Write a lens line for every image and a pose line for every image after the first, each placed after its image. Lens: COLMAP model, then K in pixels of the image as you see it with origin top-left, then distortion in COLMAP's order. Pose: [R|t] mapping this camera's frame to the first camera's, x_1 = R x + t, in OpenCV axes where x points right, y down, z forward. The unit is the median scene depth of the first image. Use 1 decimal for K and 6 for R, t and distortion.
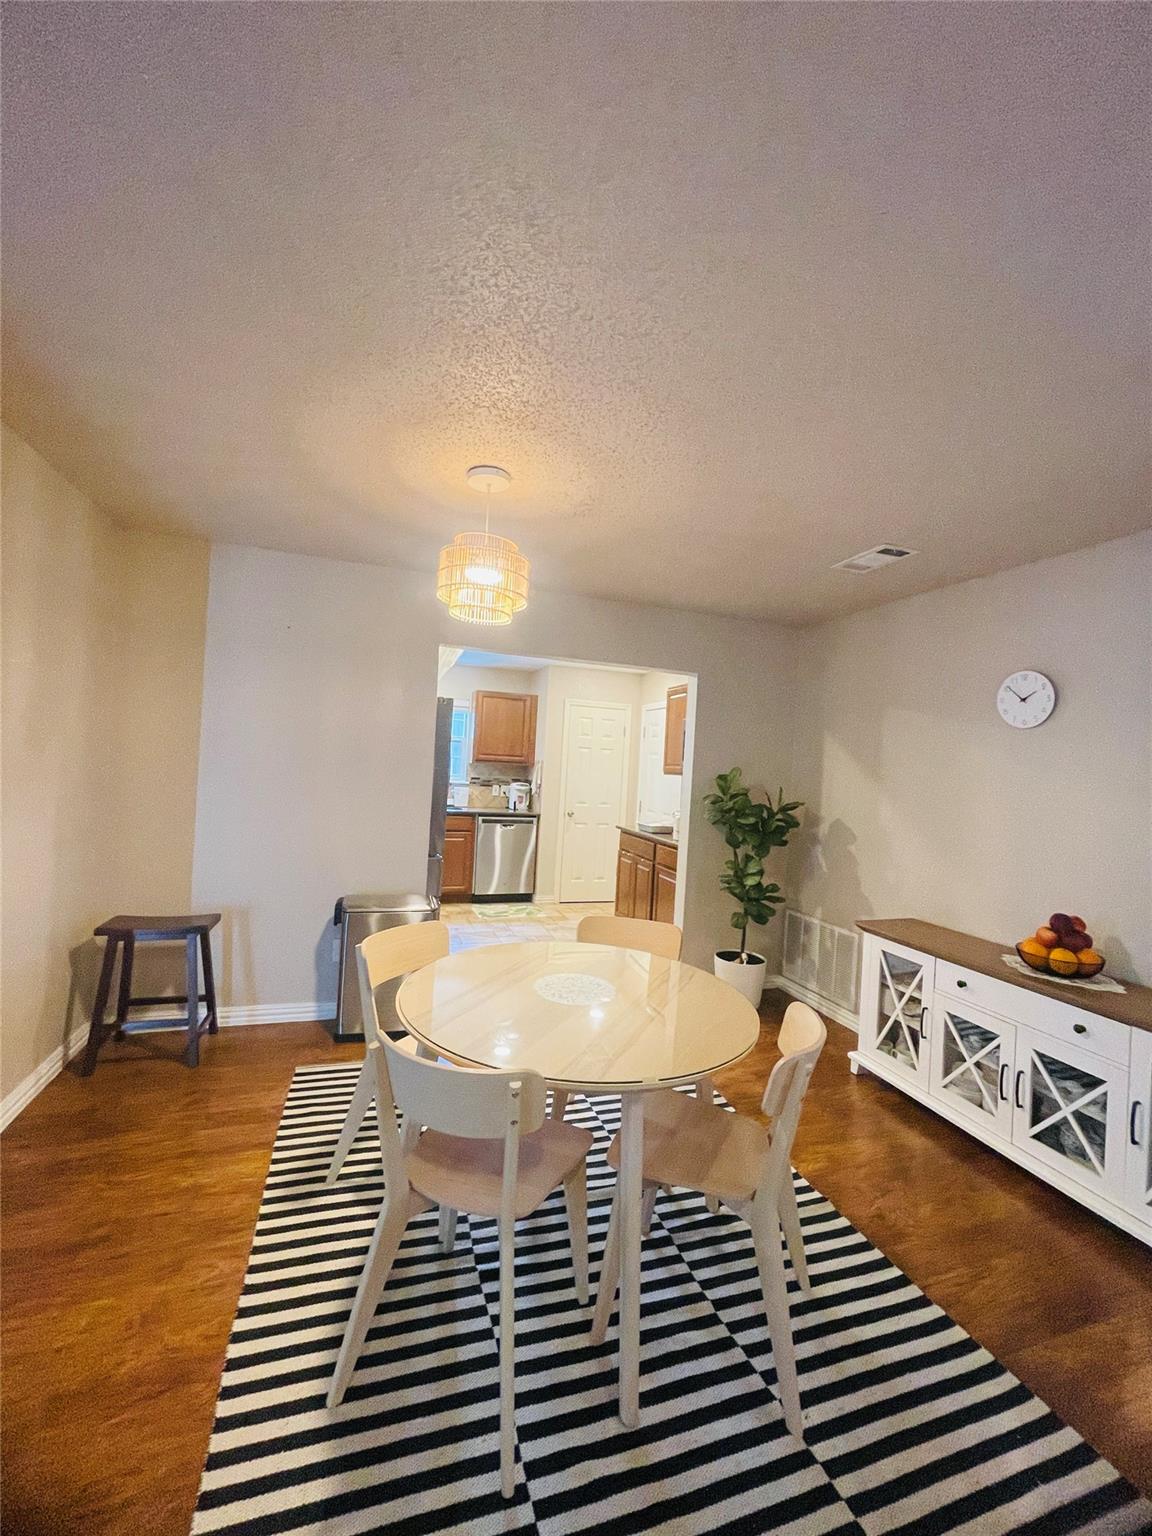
lens RADIAL K [[626.5, 0, 581.1], [0, 626.5, 767.1], [0, 0, 1]] dist [0.008279, -0.000154]
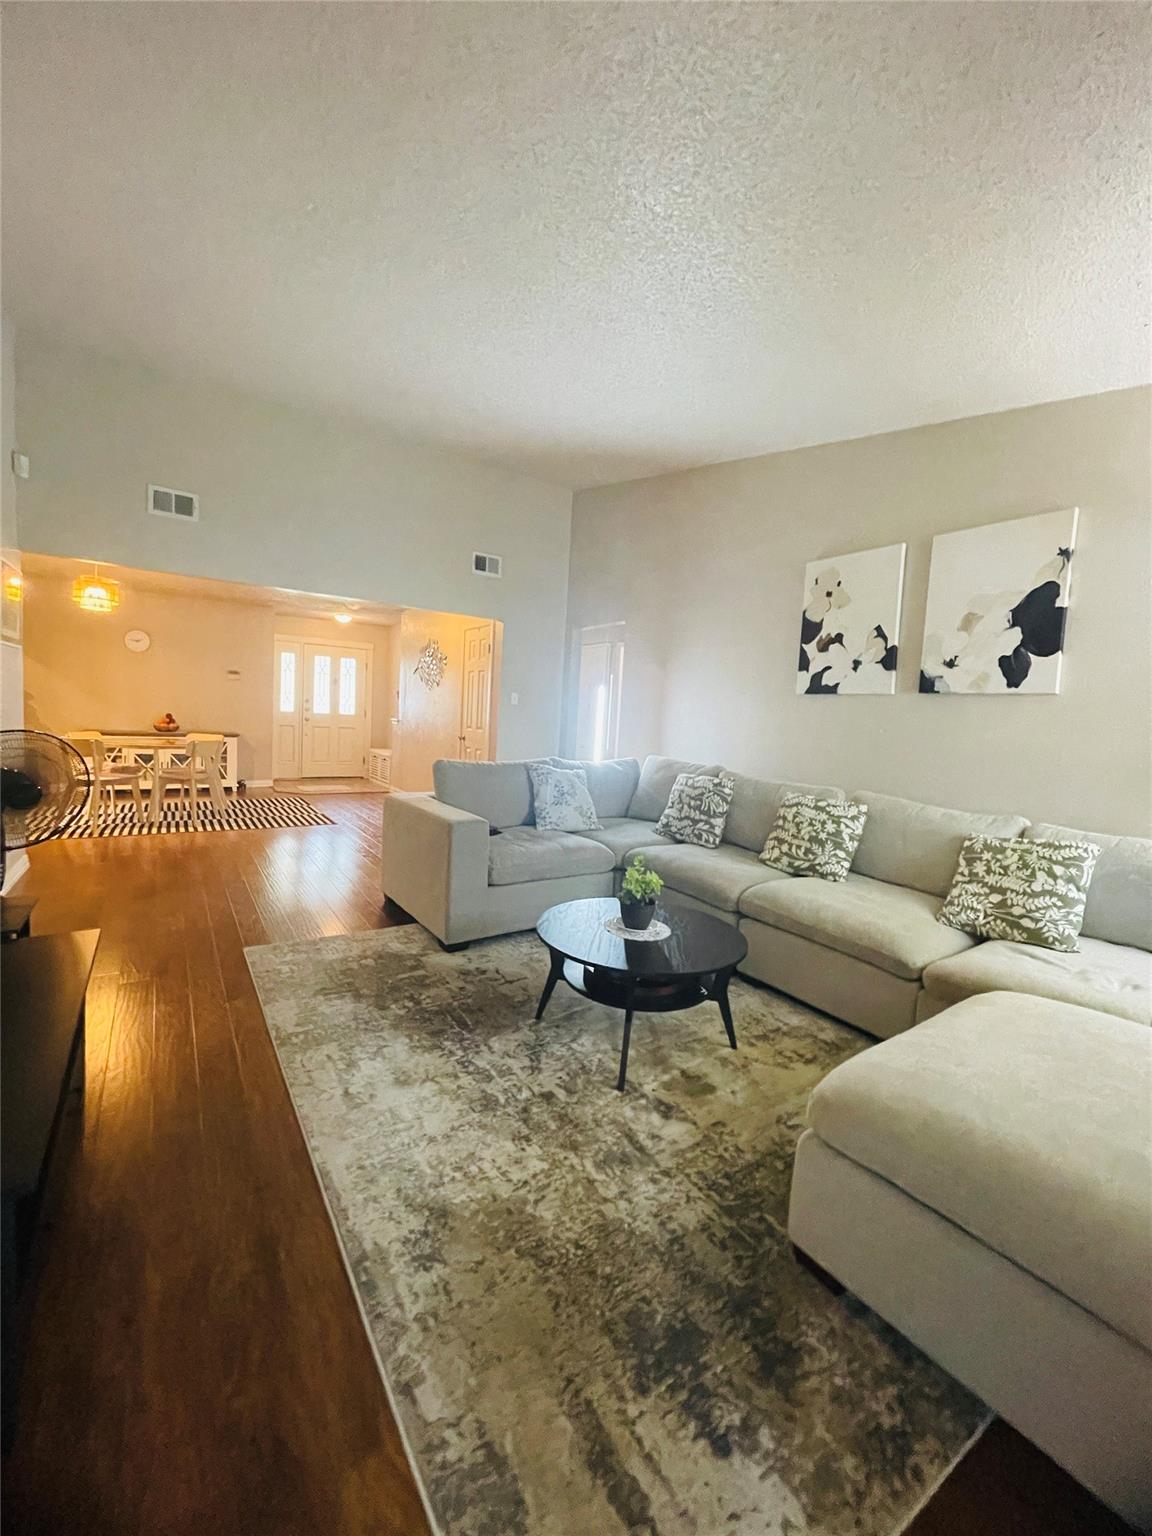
lens RADIAL K [[621.1, 0, 576.1], [0, 621.1, 763.0], [0, 0, 1]] dist [-0.007171, -0.000562]
pose [[-0.248322, -0.149709, 0.957039, -2.520819], [-0.065780, 0.988311, 0.137533, -0.078798], [-0.966442, -0.028802, -0.255267, -0.194625]]
